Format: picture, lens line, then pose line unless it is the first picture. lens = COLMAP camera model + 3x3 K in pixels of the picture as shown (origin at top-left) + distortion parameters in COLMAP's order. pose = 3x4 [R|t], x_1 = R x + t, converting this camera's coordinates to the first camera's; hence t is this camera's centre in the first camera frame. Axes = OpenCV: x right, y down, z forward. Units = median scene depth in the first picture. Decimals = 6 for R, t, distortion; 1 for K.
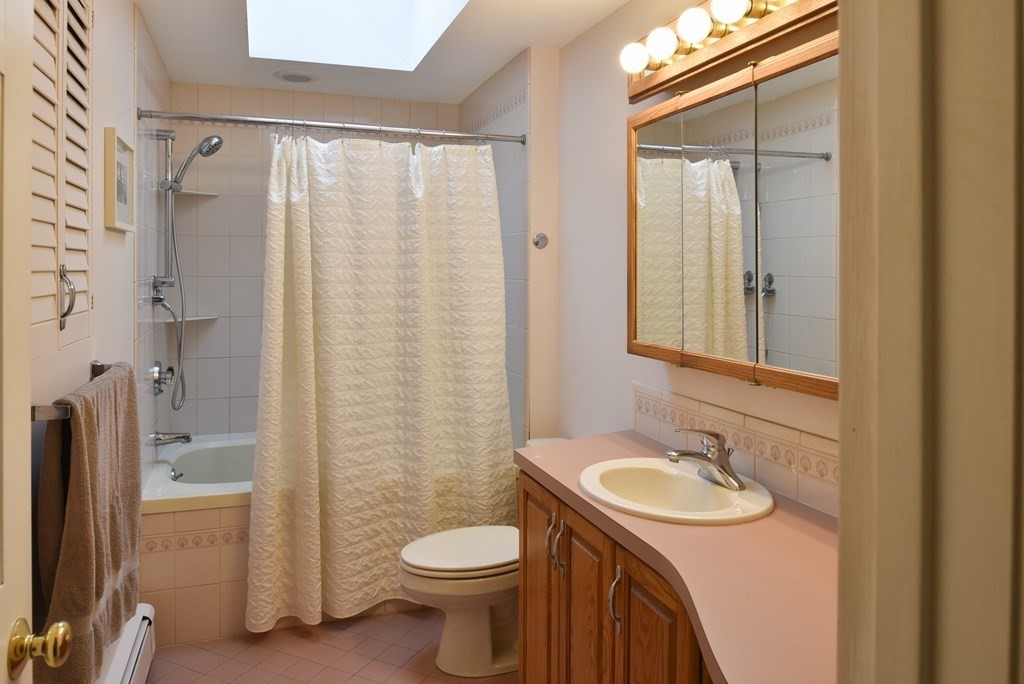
lens RADIAL K [[708.8, 0, 521.5], [0, 708.8, 305.8], [0, 0, 1]] dist [-0.008164, -0.006180]
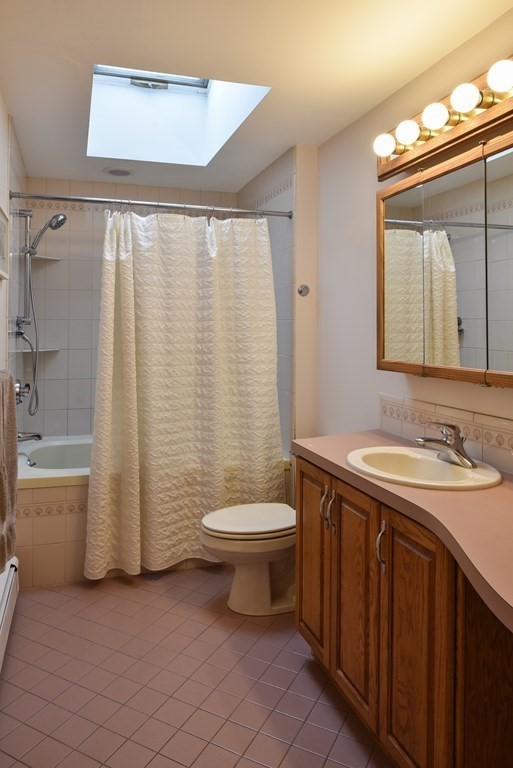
lens RADIAL K [[531.6, 0, 199.5], [0, 531.6, 383.5], [0, 0, 1]] dist [-0.008164, -0.006180]
pose [[0.998927, 0.005216, -0.046013, -0.124591], [-0.005853, 0.999889, -0.013729, 0.100606], [0.045936, 0.013983, 0.998846, 0.000101]]
